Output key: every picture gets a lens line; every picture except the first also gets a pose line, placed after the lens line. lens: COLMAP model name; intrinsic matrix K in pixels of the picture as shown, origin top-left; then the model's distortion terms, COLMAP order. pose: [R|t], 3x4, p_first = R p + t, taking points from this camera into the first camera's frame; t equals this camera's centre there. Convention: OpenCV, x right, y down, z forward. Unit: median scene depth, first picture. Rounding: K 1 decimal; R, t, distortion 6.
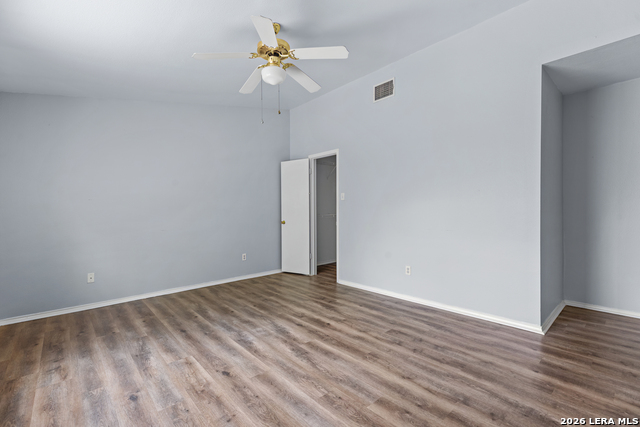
lens RADIAL K [[291.7, 0, 318.6], [0, 291.7, 213.9], [0, 0, 1]] dist [-0.002242, 0.000173]
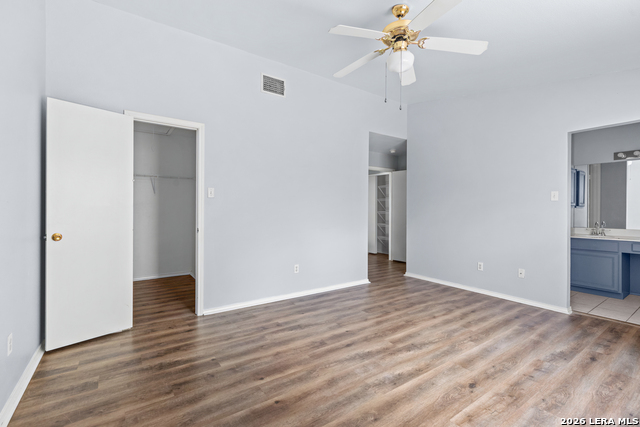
lens RADIAL K [[291.7, 0, 325.1], [0, 291.7, 215.3], [0, 0, 1]] dist [-0.002242, 0.000173]
pose [[0.101998, -0.002472, 0.994782, -0.989833], [0.007895, 0.999967, 0.001675, -0.003446], [-0.994753, 0.007683, 0.102014, 1.047825]]
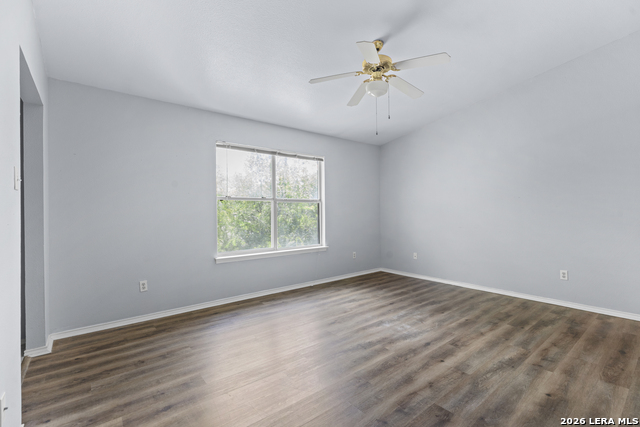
lens RADIAL K [[291.7, 0, 314.1], [0, 291.7, 208.7], [0, 0, 1]] dist [-0.002242, 0.000173]
pose [[-0.073182, 0.007192, -0.997293, 0.889199], [-0.002417, 0.999970, 0.007388, -0.033563], [0.997316, 0.002952, -0.073162, 0.772941]]
